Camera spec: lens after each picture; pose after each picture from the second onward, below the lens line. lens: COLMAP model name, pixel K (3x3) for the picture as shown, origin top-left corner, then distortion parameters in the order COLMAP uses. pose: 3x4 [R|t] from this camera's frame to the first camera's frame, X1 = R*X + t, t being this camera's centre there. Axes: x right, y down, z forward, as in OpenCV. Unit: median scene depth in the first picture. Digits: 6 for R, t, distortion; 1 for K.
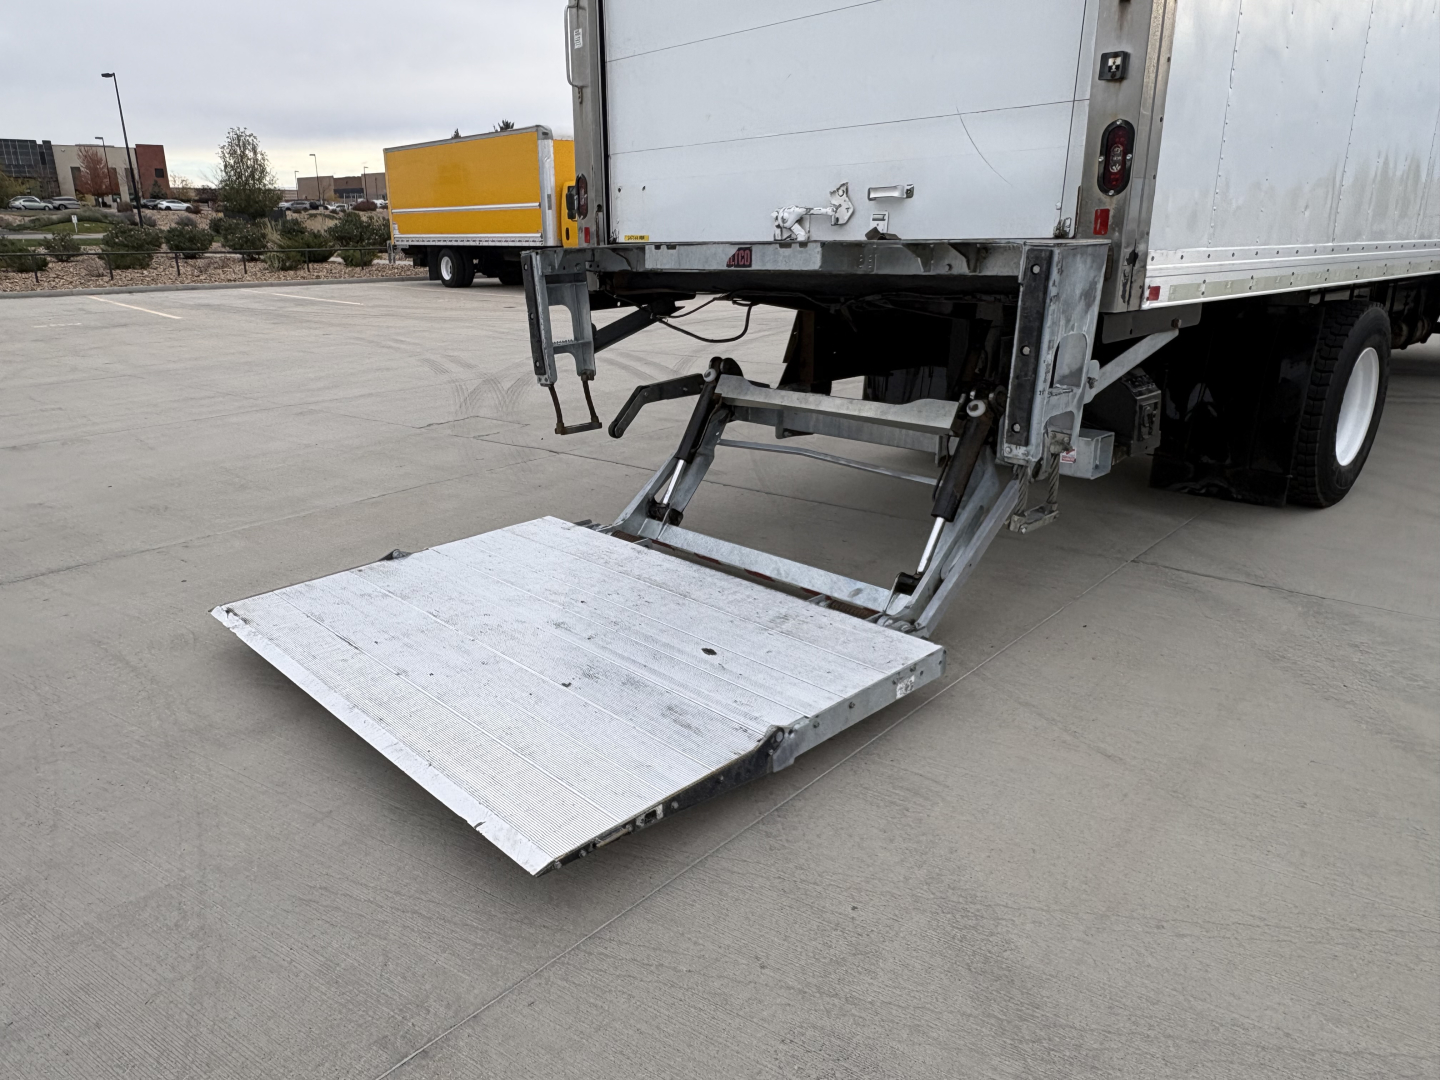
lens RADIAL K [[980.9, 0, 671.2], [0, 980.9, 550.5], [0, 0, 1]] dist [-0.025678, 0.033920]
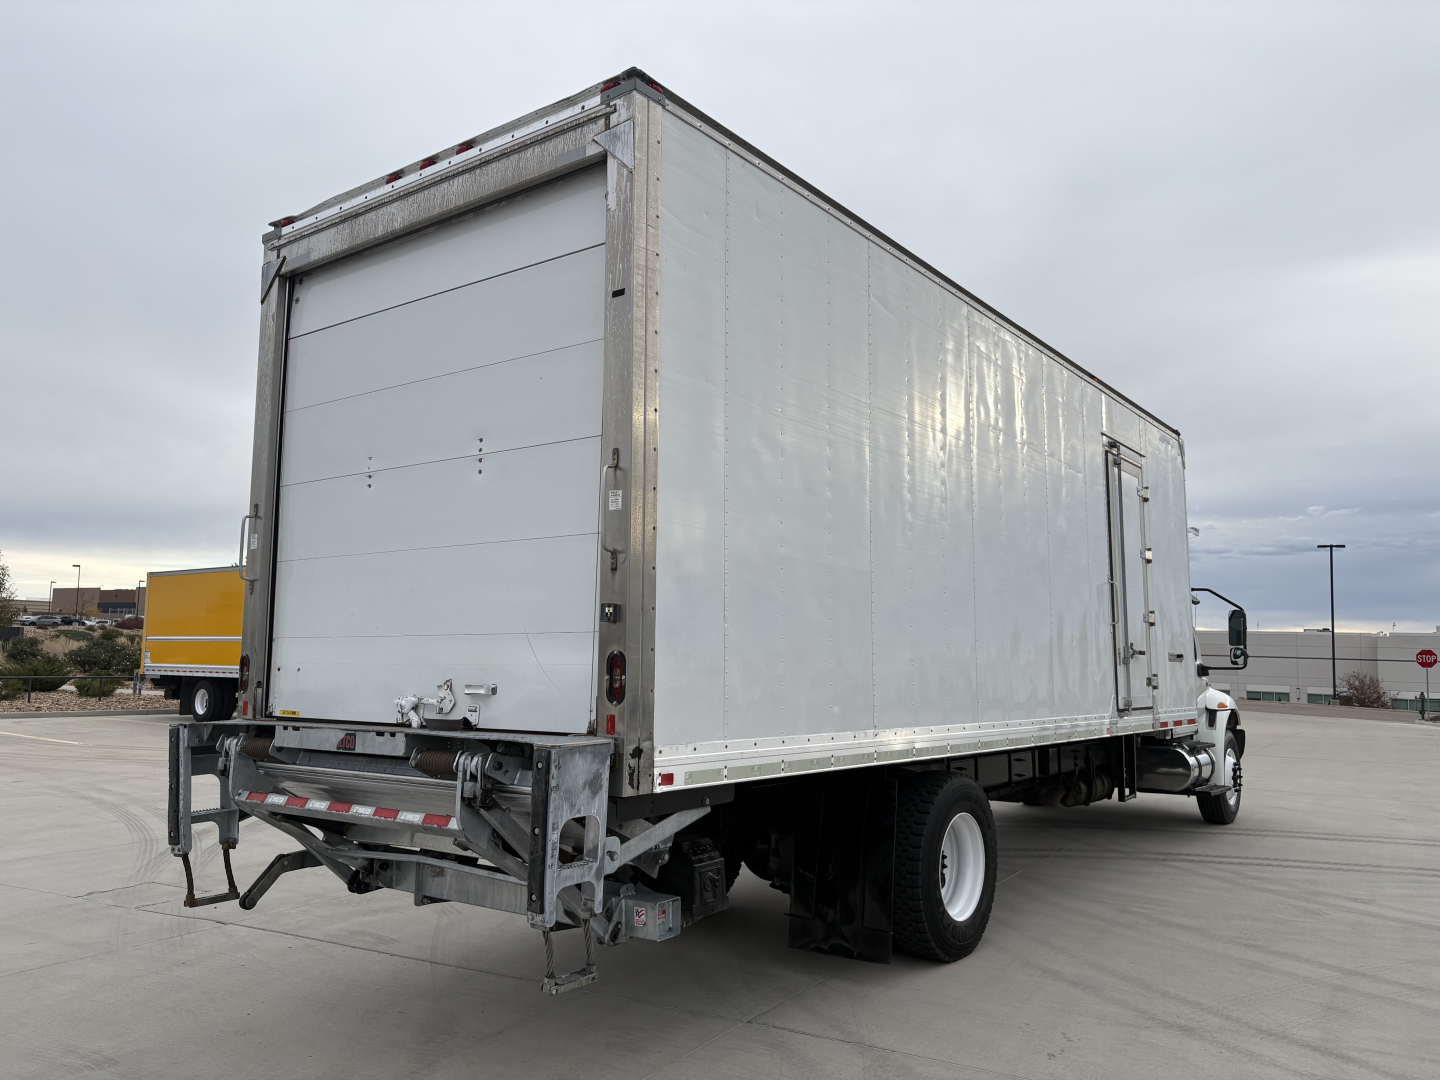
lens RADIAL K [[1103.9, 0, 720.5], [0, 1103.9, 552.7], [0, 0, 1]] dist [0.058597, -0.067314]
pose [[0.981073, 0.042498, 0.188920, 0.189986], [0.036550, 0.917443, -0.396184, 0.020136], [-0.190160, 0.395590, 0.898525, -0.255481]]
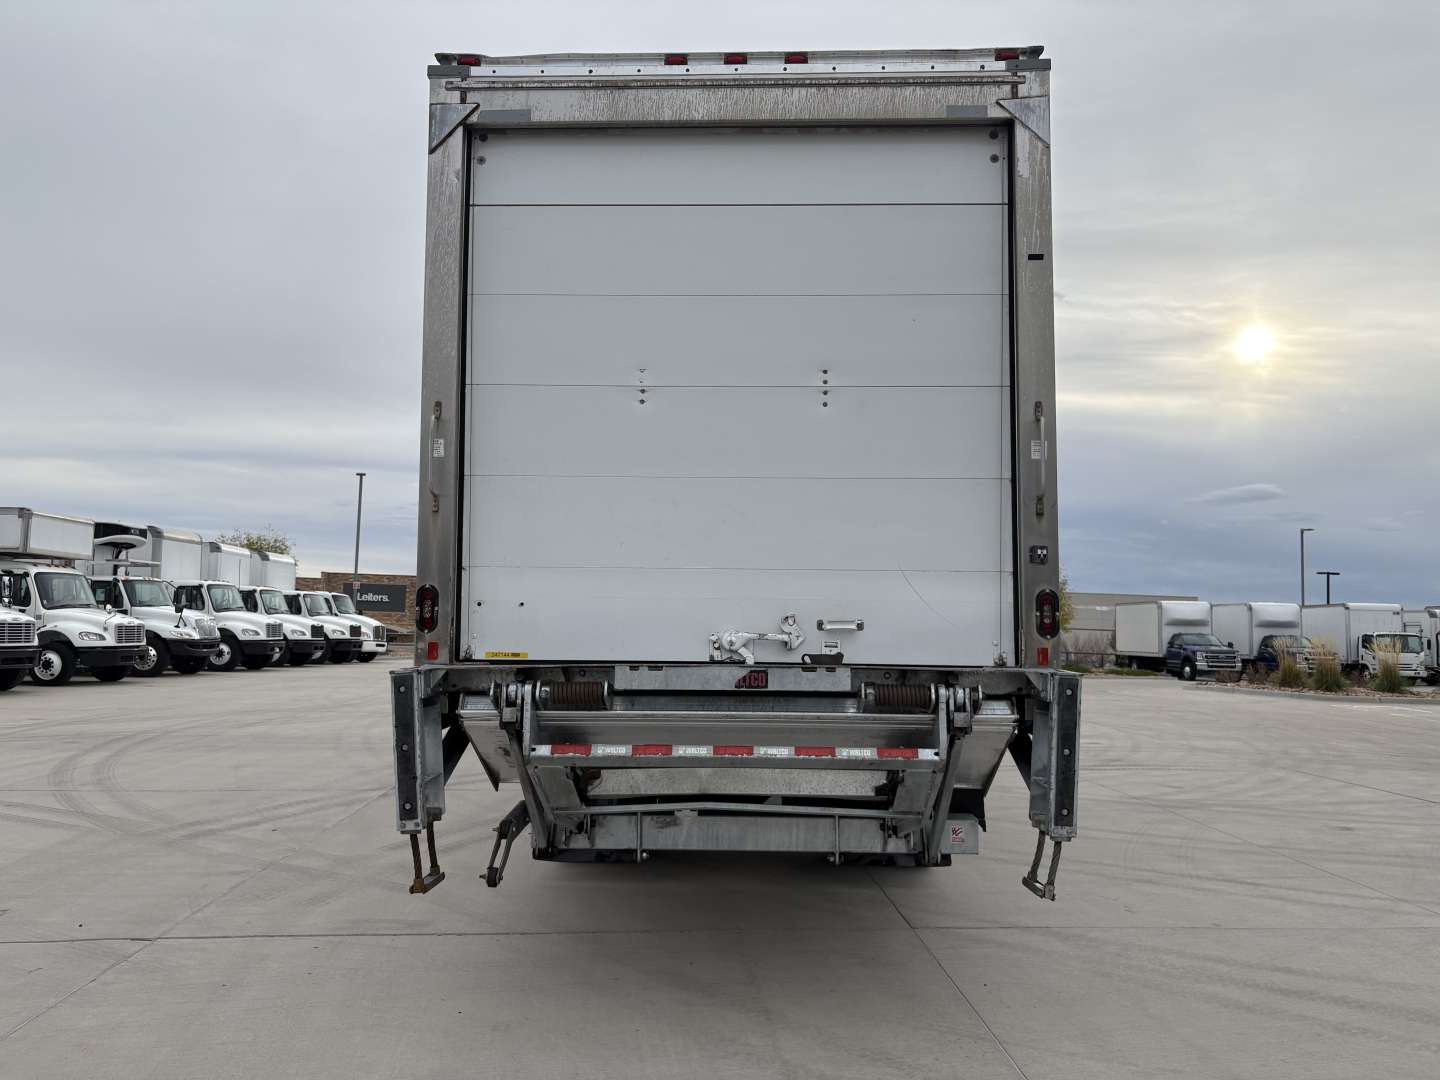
lens RADIAL K [[1103.9, 0, 720.5], [0, 1103.9, 552.7], [0, 0, 1]] dist [0.058597, -0.067314]
pose [[0.686039, 0.070867, 0.724105, -0.647944], [0.200551, 0.938269, -0.281835, -0.078013], [-0.699378, 0.338570, 0.629476, 0.177403]]
